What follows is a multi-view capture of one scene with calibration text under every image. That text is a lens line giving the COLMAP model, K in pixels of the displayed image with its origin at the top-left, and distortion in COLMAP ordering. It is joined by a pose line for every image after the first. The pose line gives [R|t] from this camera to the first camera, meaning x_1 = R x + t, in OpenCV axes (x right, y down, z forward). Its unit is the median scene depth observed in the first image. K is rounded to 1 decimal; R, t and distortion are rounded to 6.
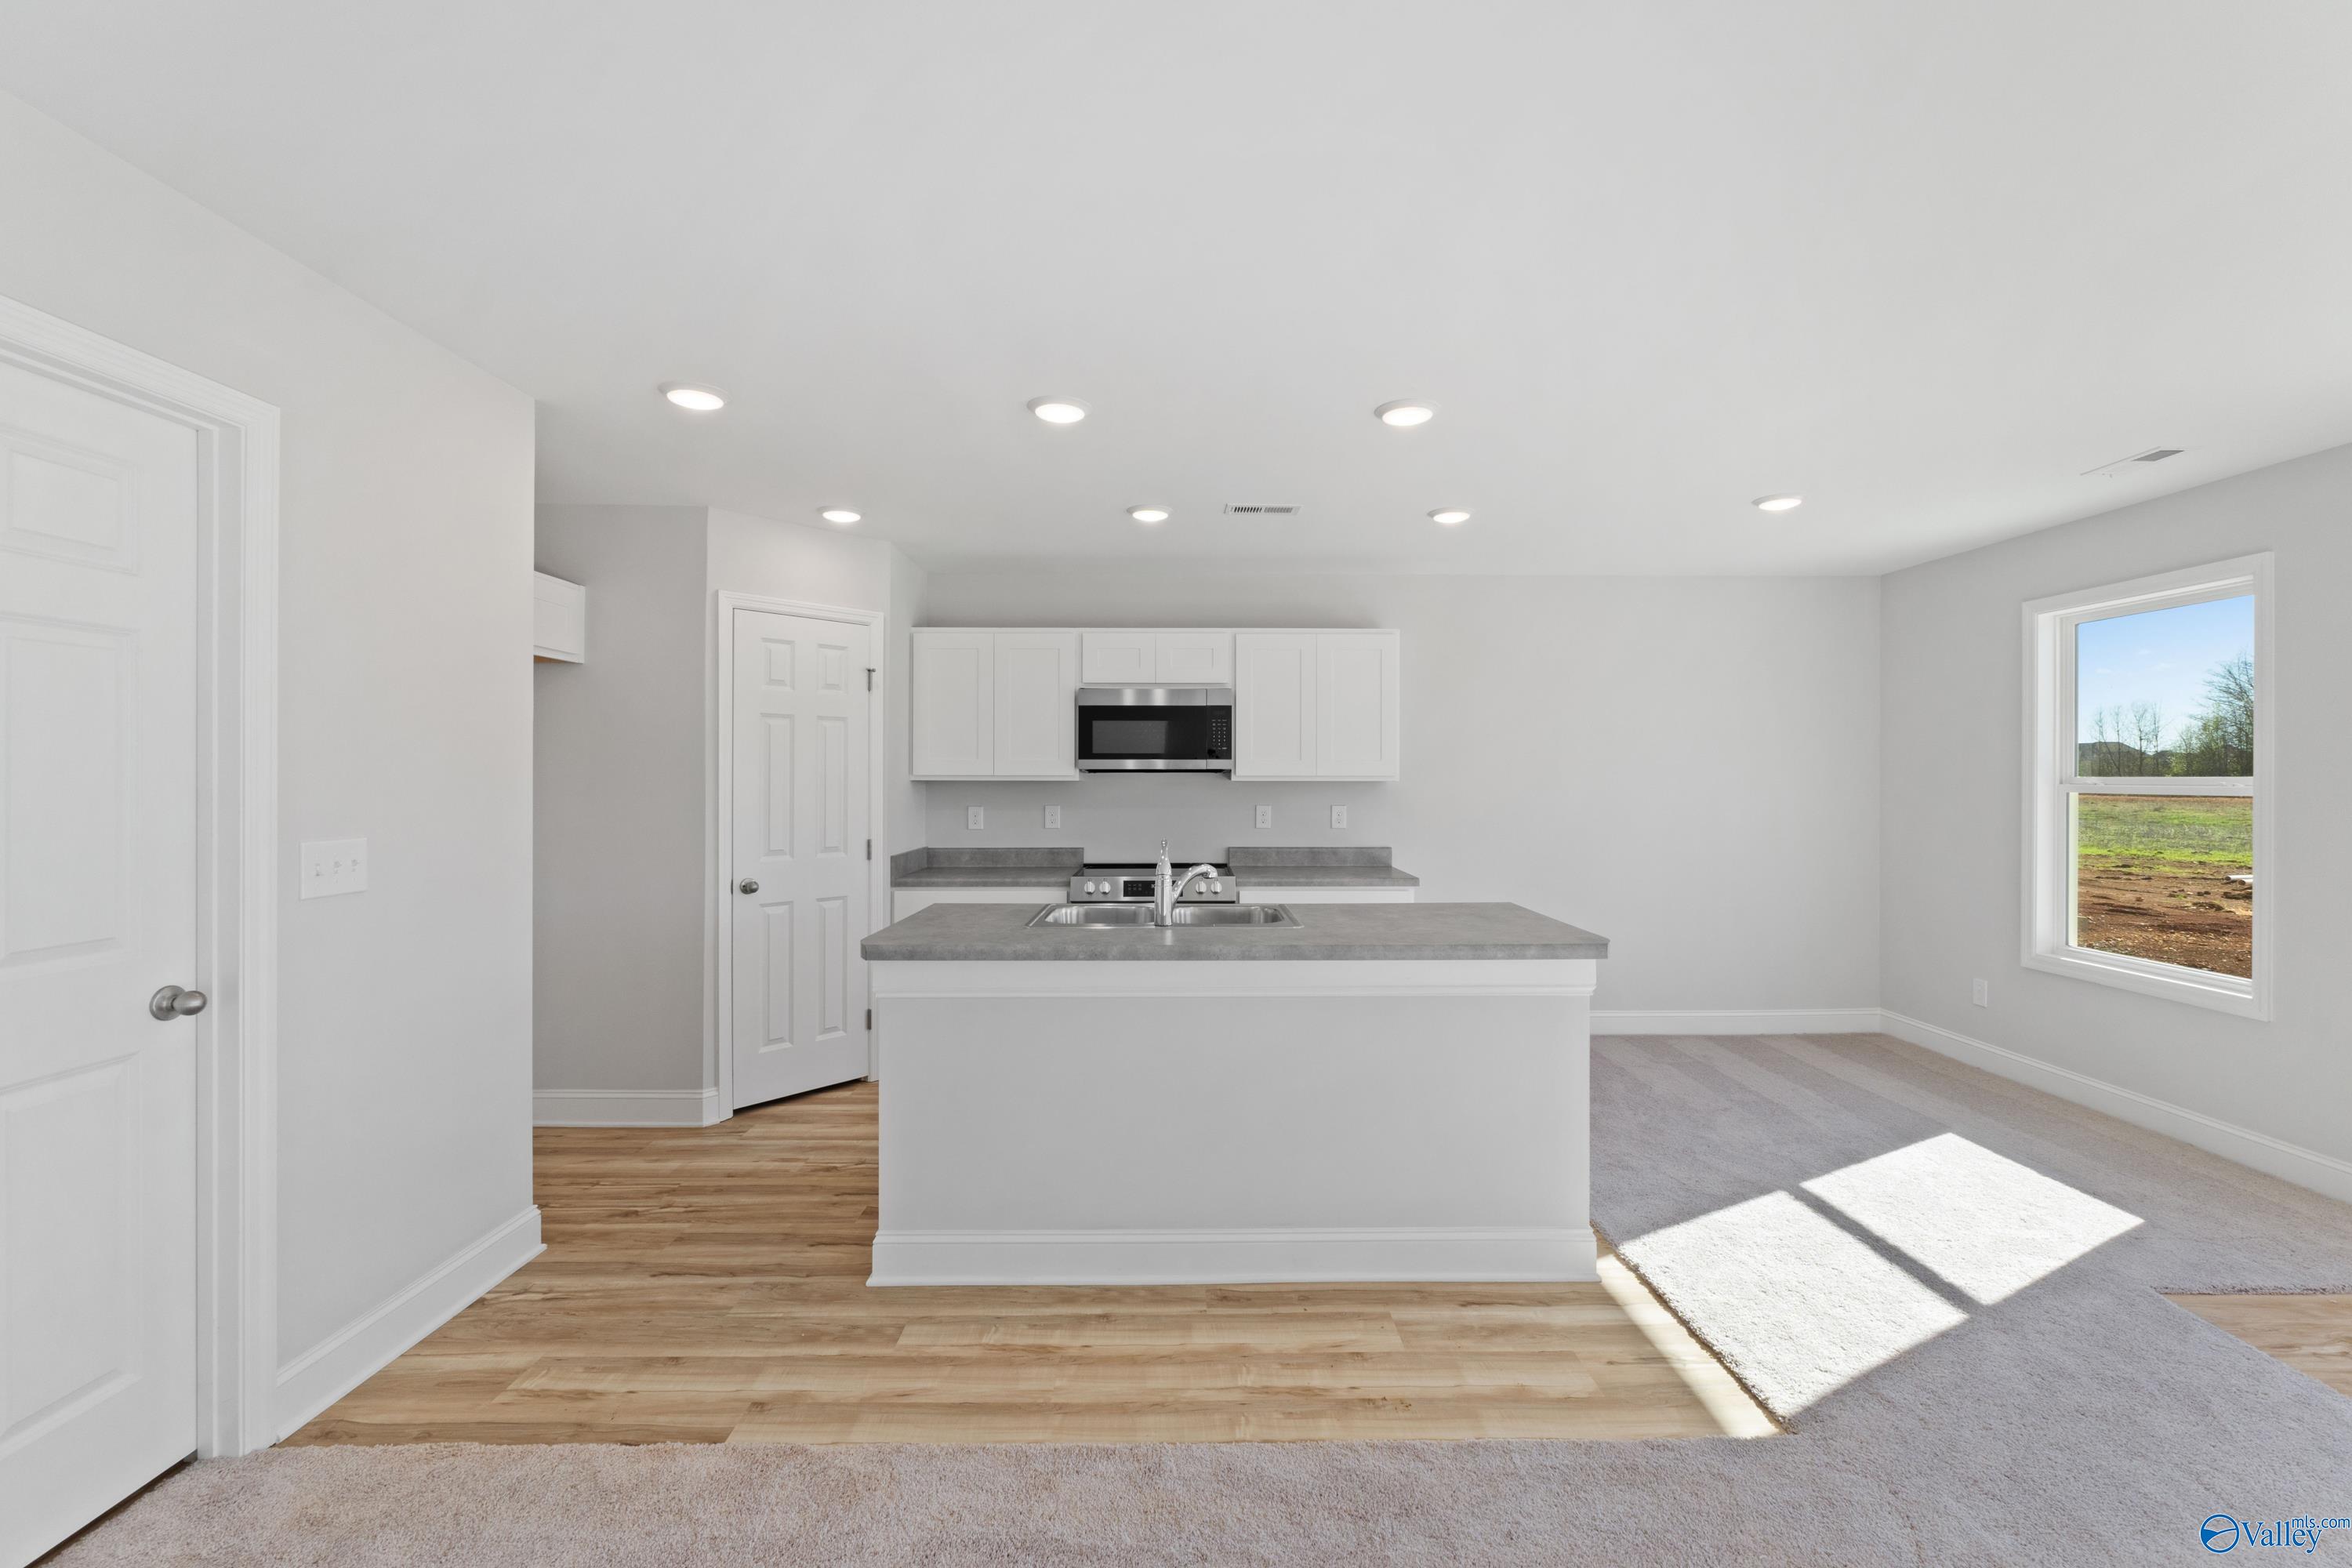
lens RADIAL K [[989.1, 0, 1189.8], [0, 989.1, 771.5], [0, 0, 1]] dist [-0.003557, -0.000811]
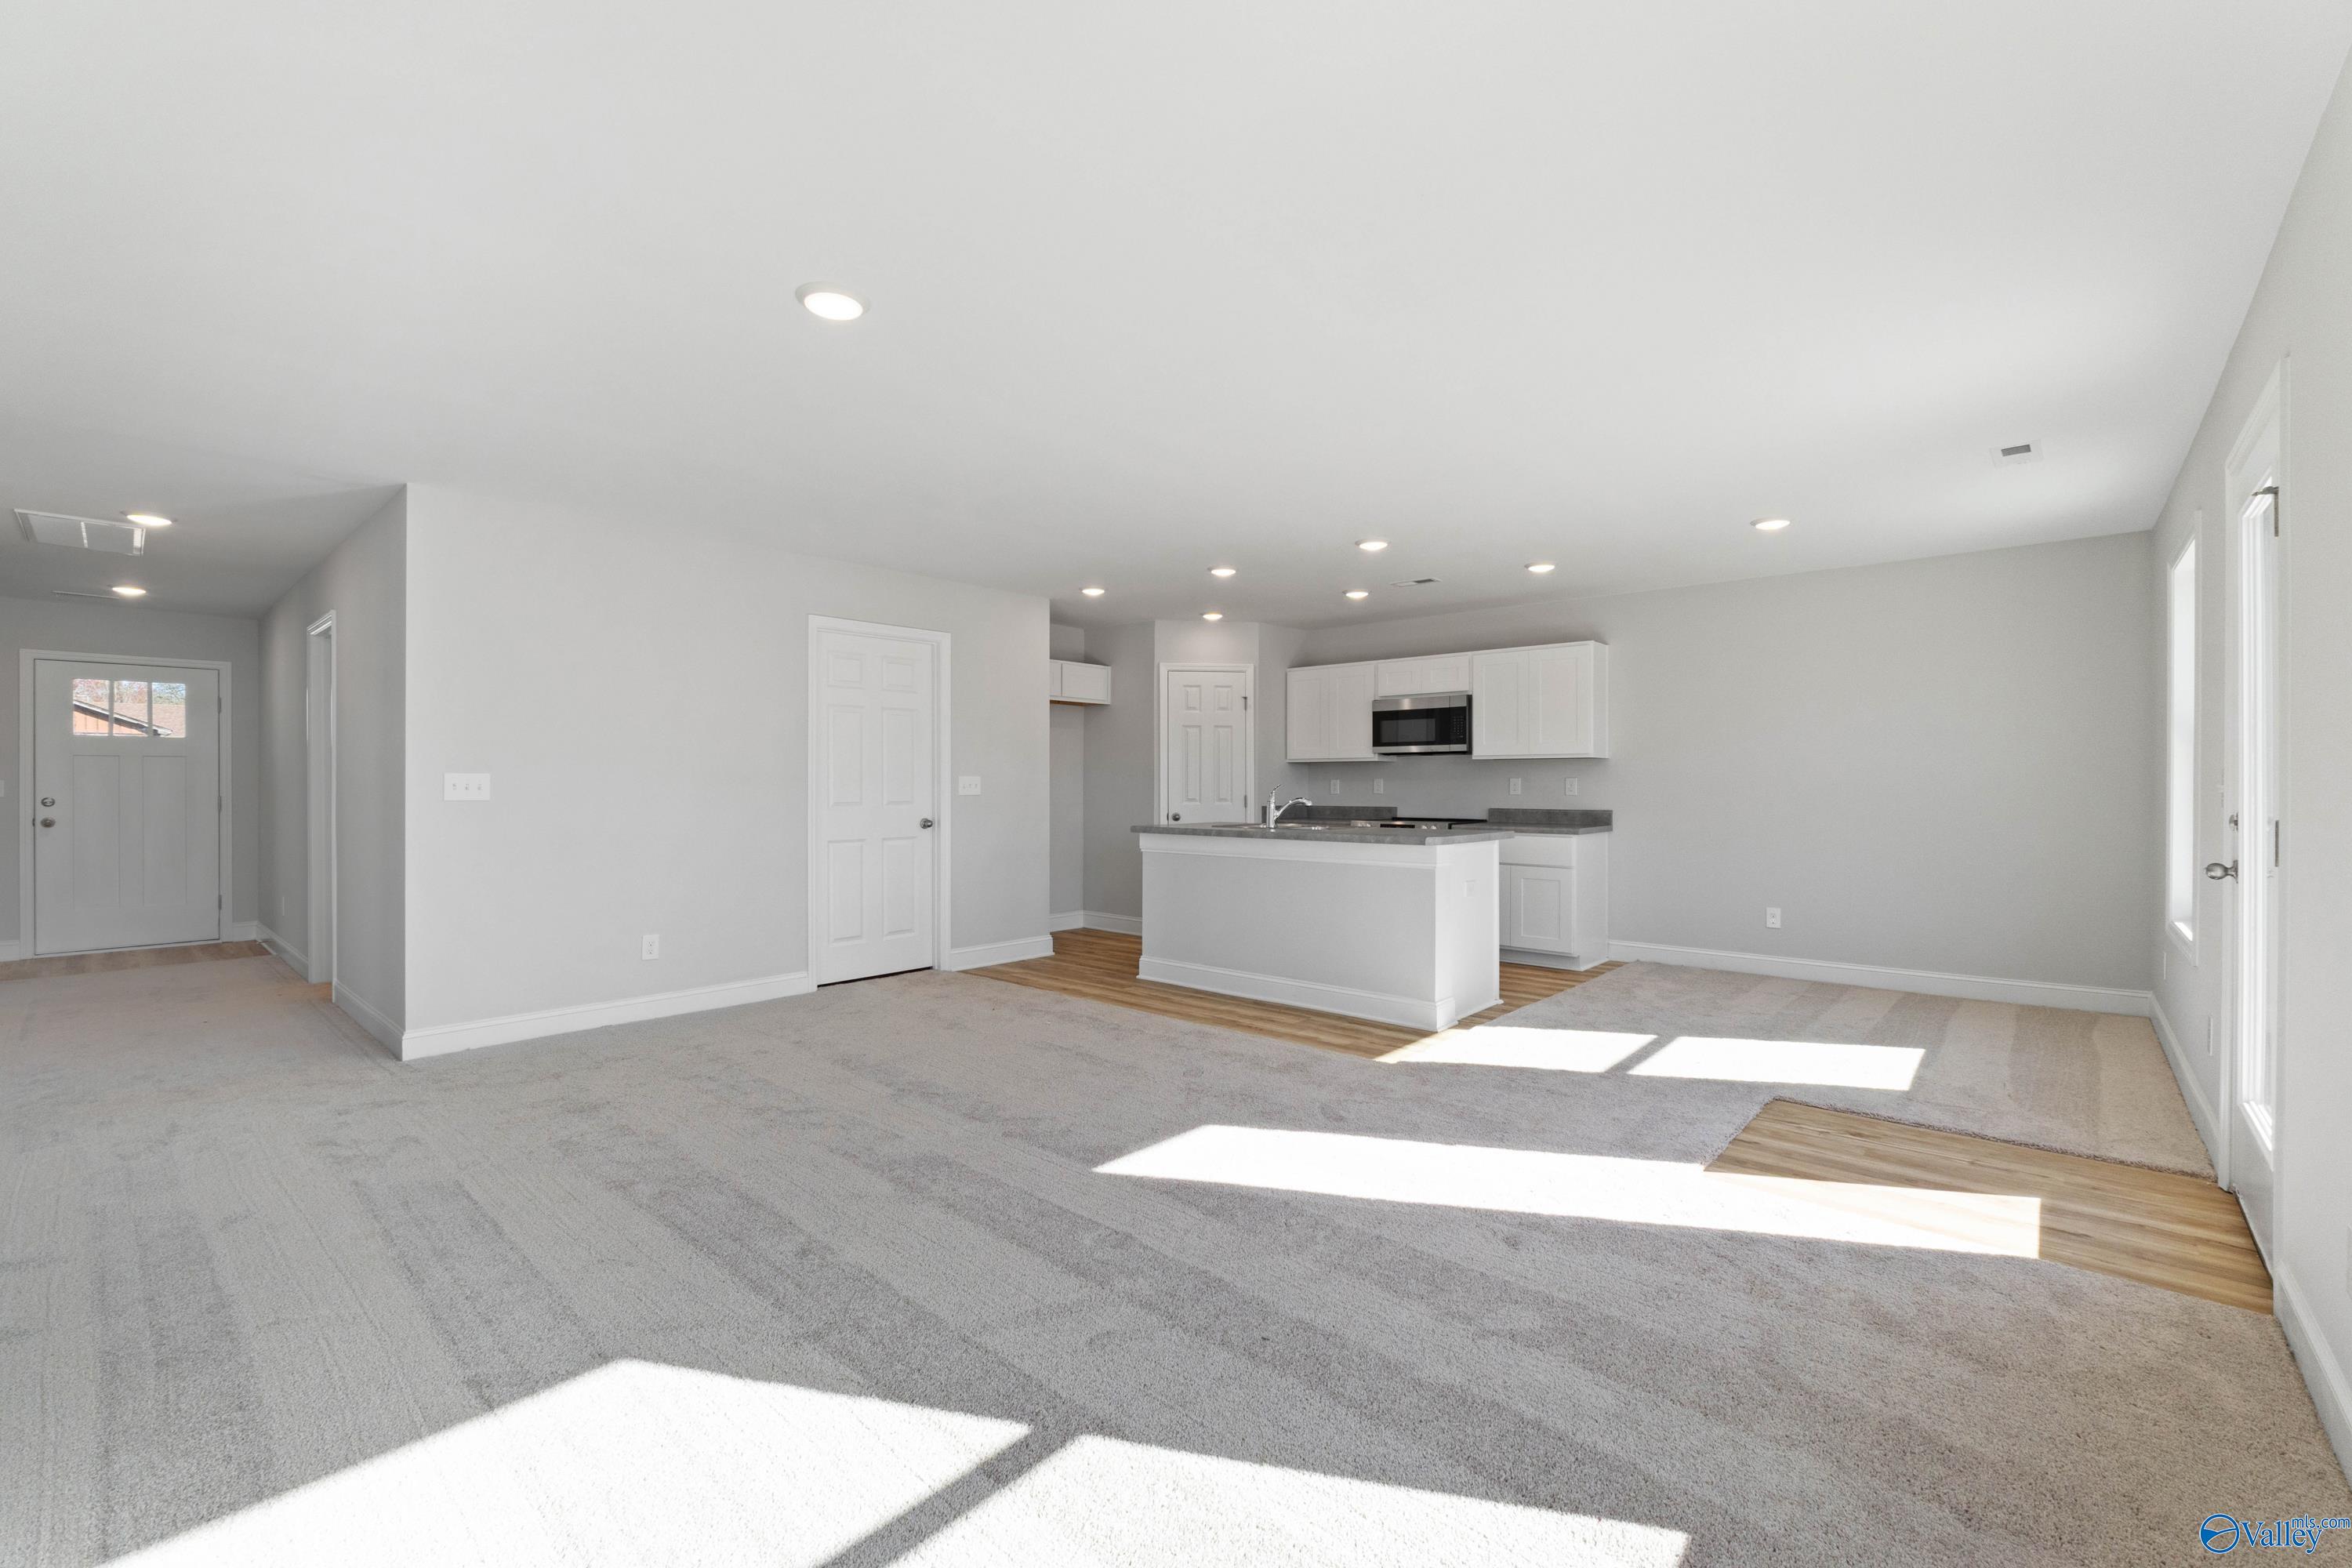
lens RADIAL K [[989.1, 0, 1189.8], [0, 989.1, 771.5], [0, 0, 1]] dist [-0.003557, -0.000811]
pose [[0.744461, -0.008631, -0.667610, 0.779443], [0.004411, 0.999958, -0.008009, 0.041403], [0.667651, 0.003017, 0.744468, -0.368340]]
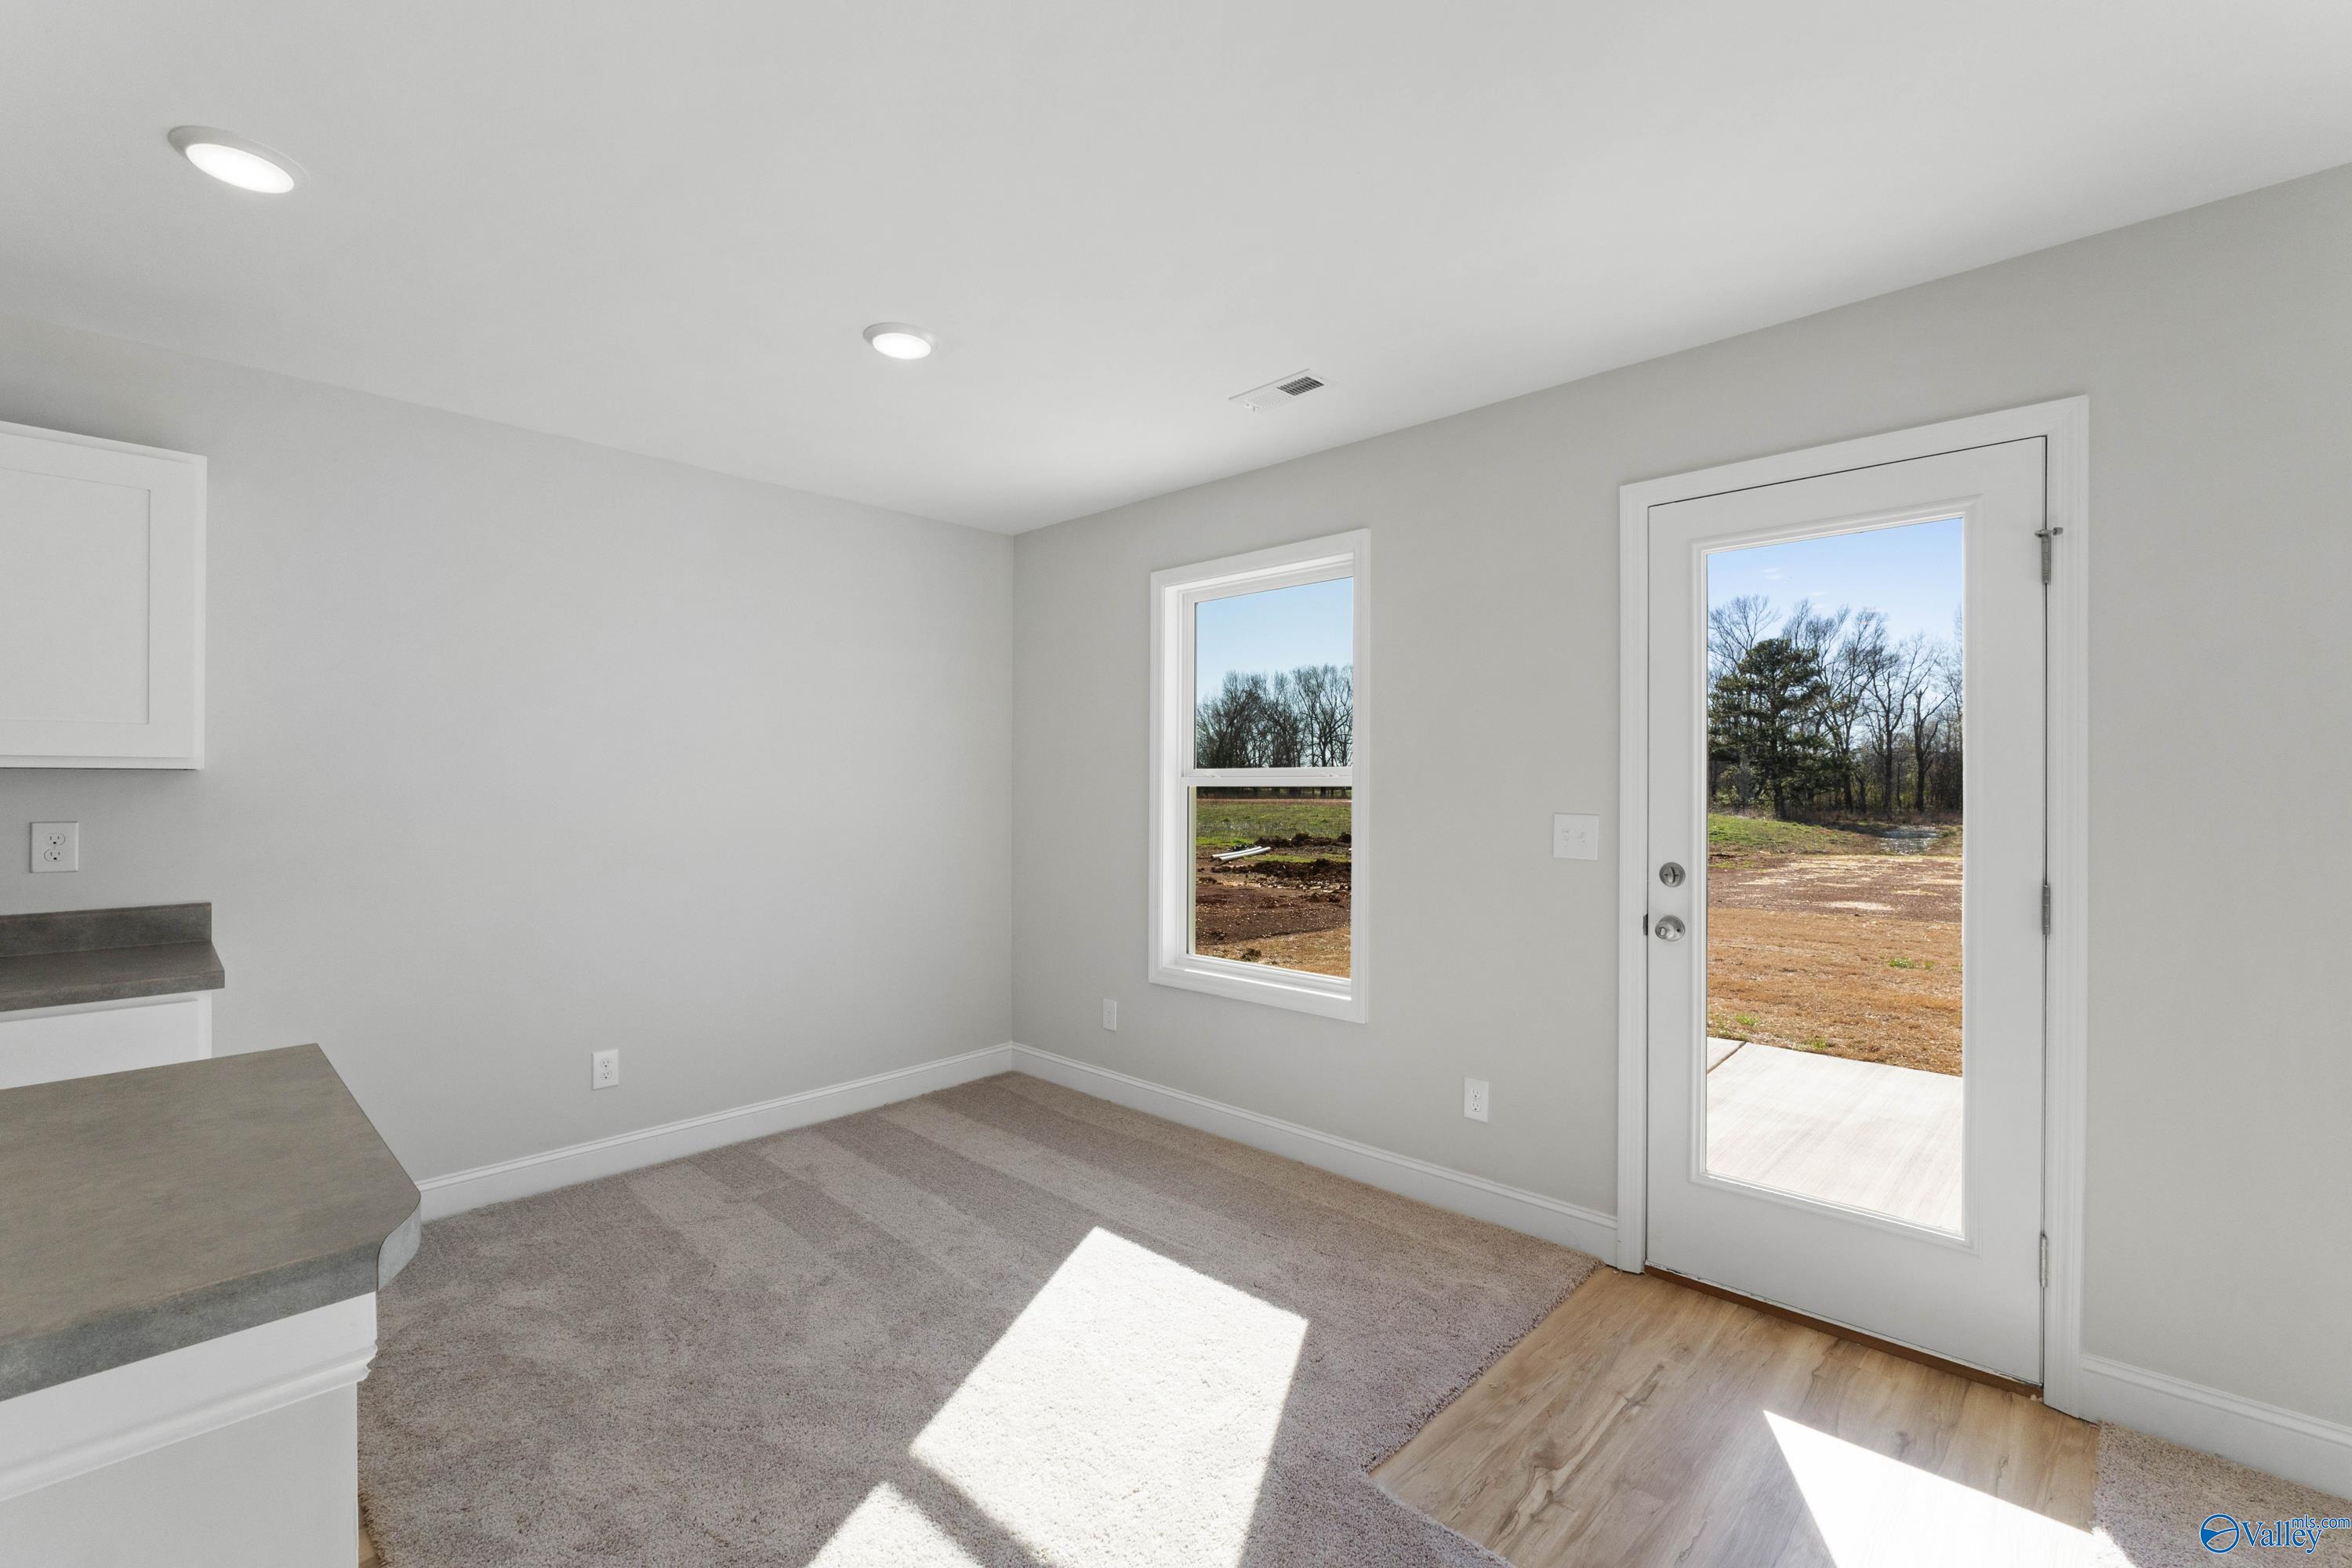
lens RADIAL K [[989.1, 0, 1189.8], [0, 989.1, 771.5], [0, 0, 1]] dist [-0.003557, -0.000811]
pose [[0.690197, 0.007826, 0.723580, 0.222067], [-0.001622, 0.999956, -0.009268, 0.016230], [-0.723620, 0.005223, 0.690179, 0.356708]]
